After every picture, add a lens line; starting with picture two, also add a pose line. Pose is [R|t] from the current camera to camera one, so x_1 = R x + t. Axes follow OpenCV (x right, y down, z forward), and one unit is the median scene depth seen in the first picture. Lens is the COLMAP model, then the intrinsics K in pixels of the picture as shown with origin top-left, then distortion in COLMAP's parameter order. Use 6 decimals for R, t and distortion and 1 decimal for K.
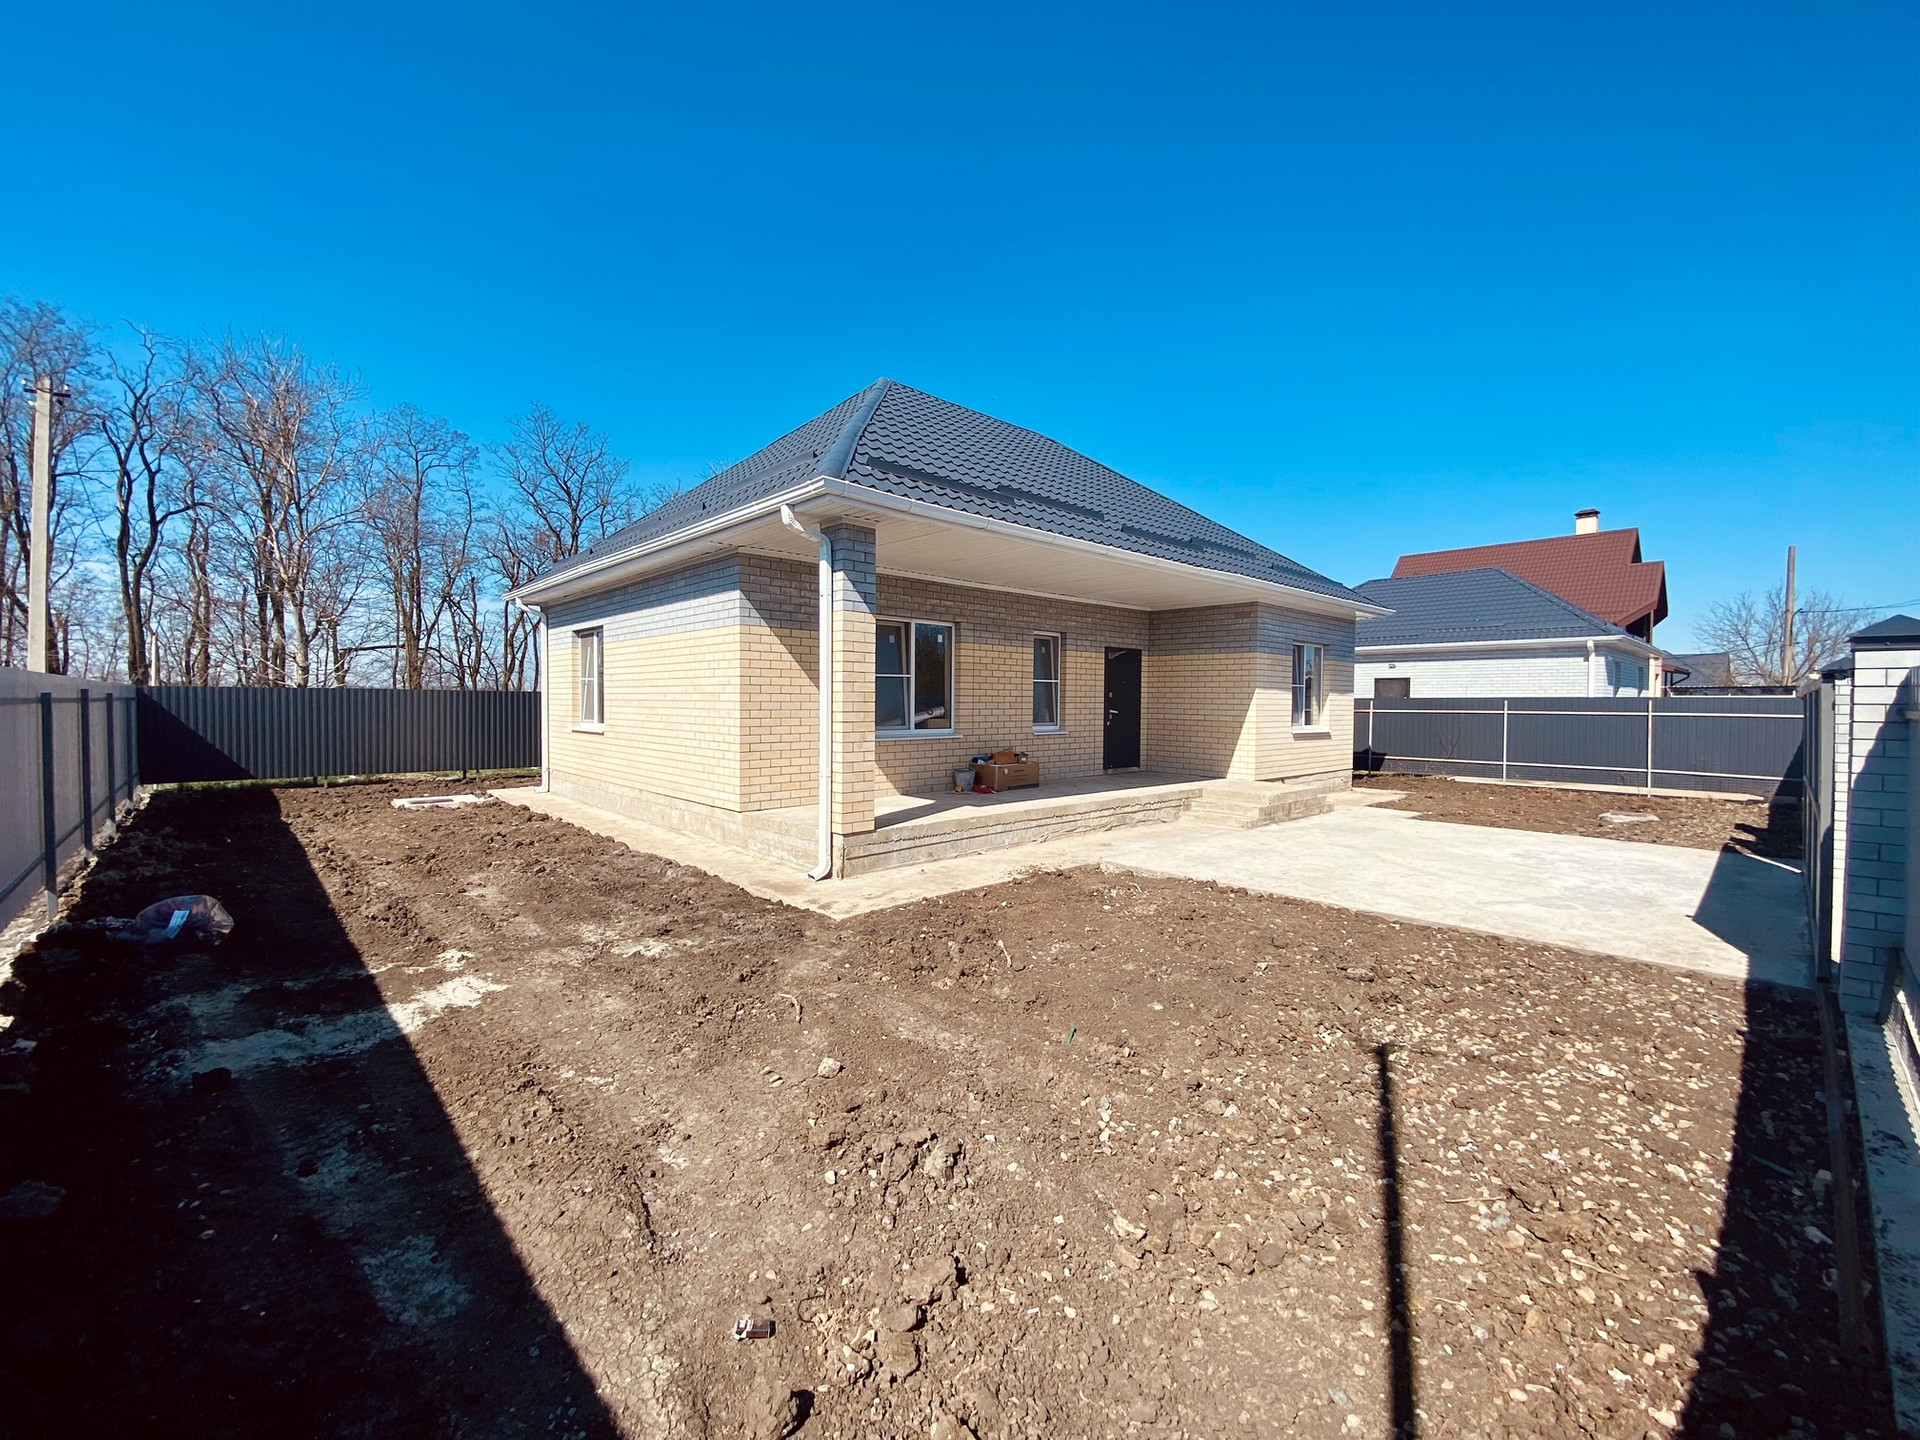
lens RADIAL K [[779.3, 0, 960.0], [0, 779.3, 720.0], [0, 0, 1]] dist [0.000060, -0.000002]
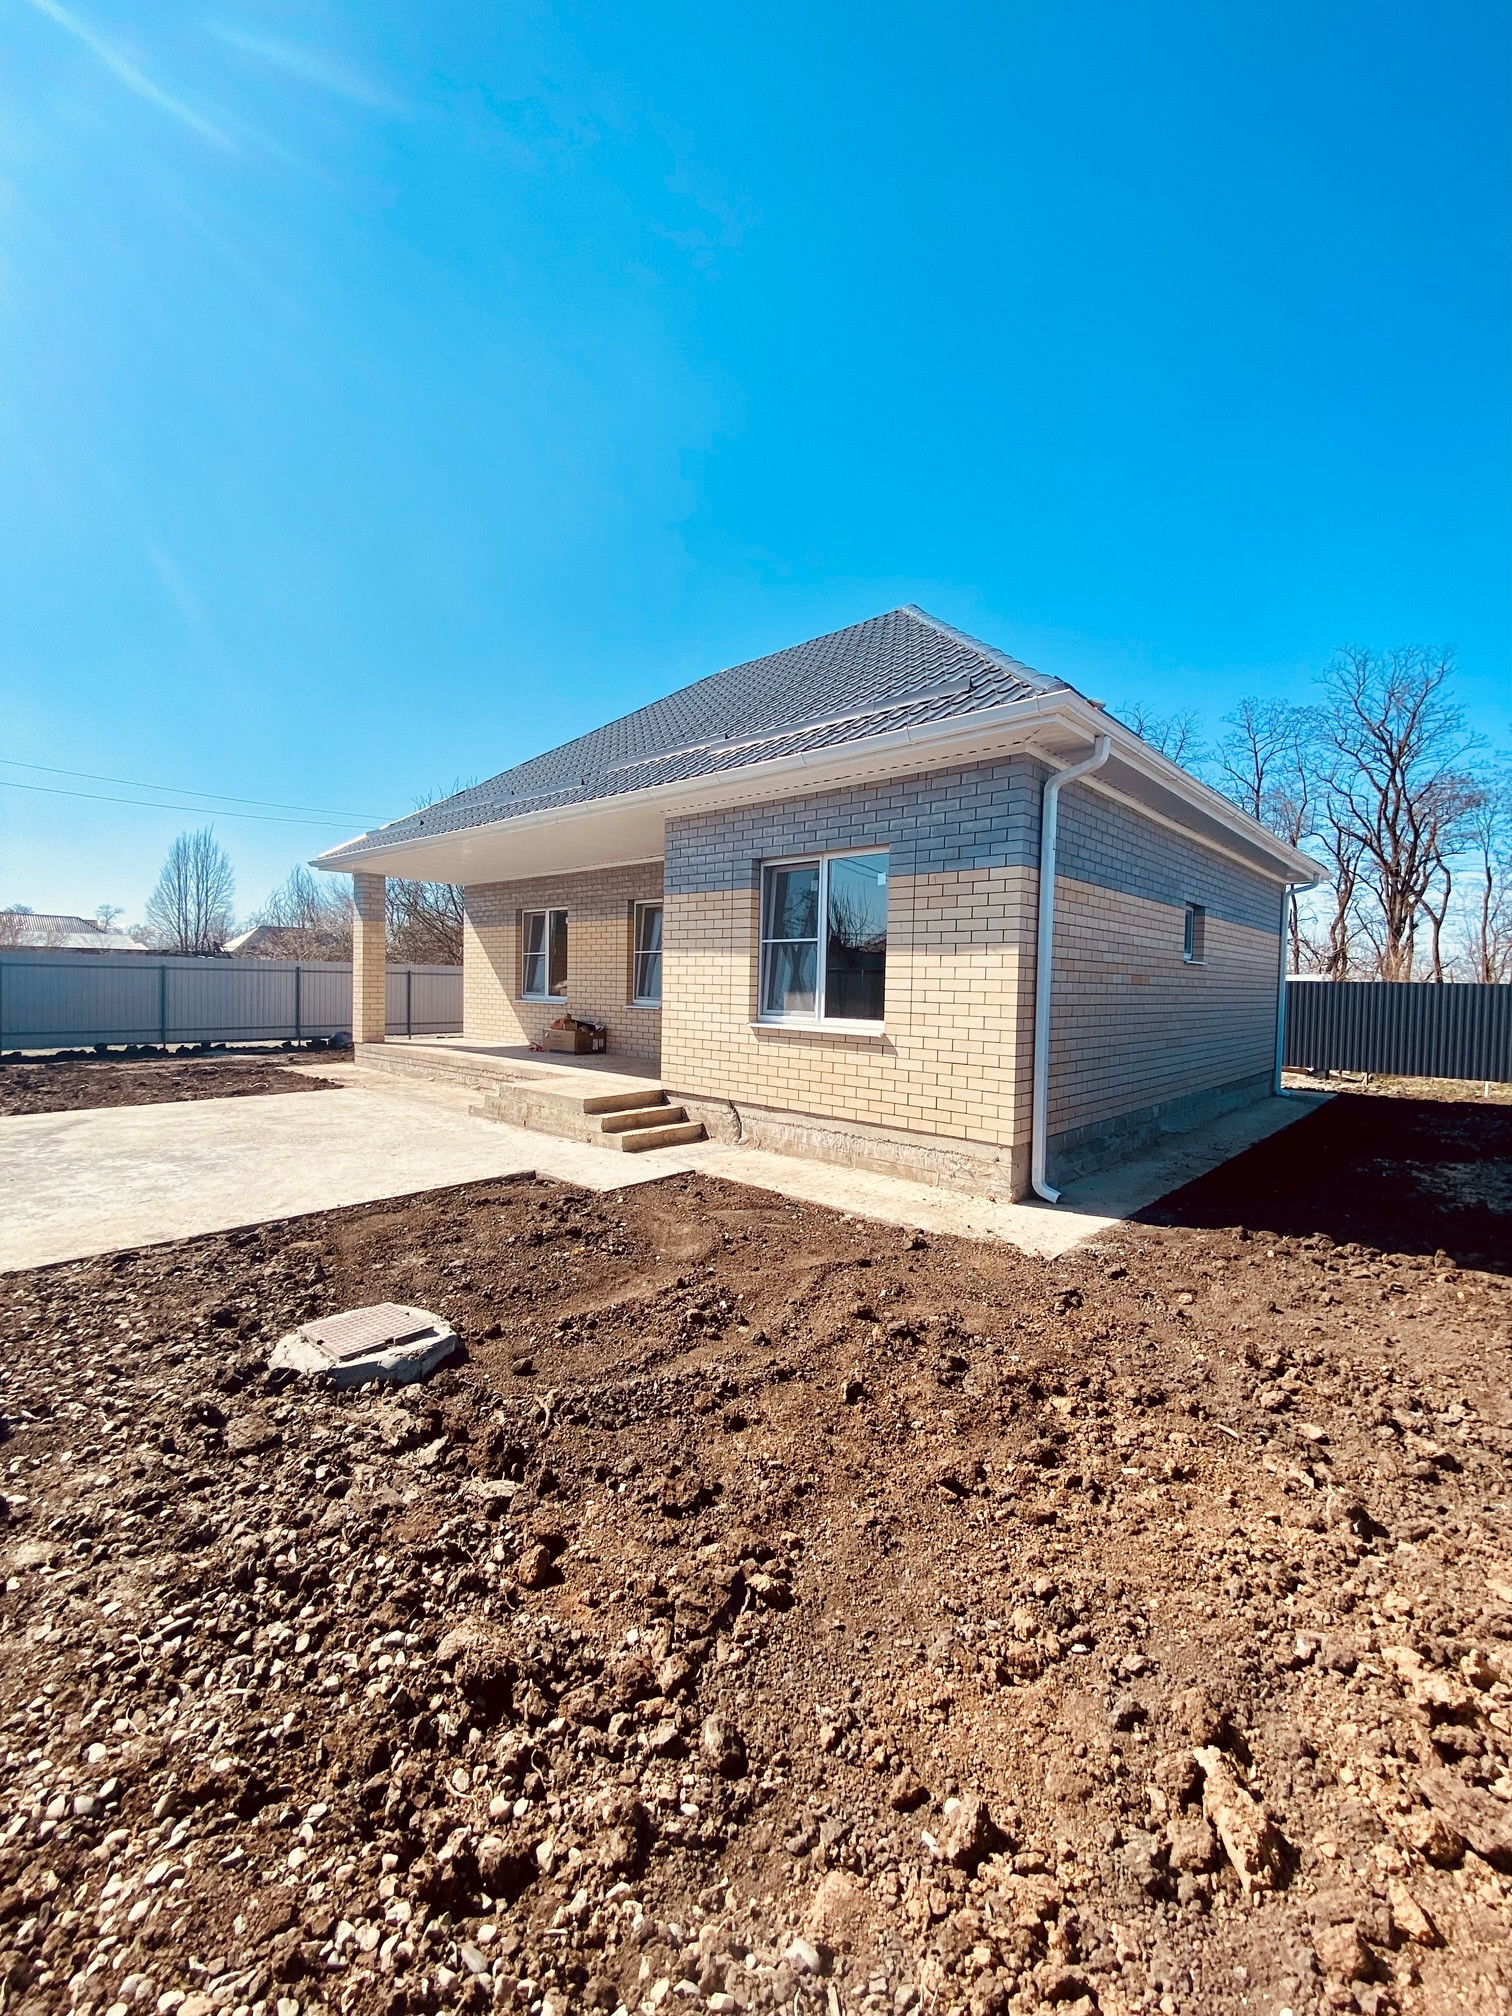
lens RADIAL K [[818.3, 0, 756.0], [0, 818.3, 1008.0], [0, 0, 1]] dist [0.000060, -0.000002]
pose [[0.072309, 0.023858, -0.997097, 1.192998], [-0.041014, 0.998939, 0.020928, -0.009578], [0.996539, 0.039382, 0.073211, 1.154412]]
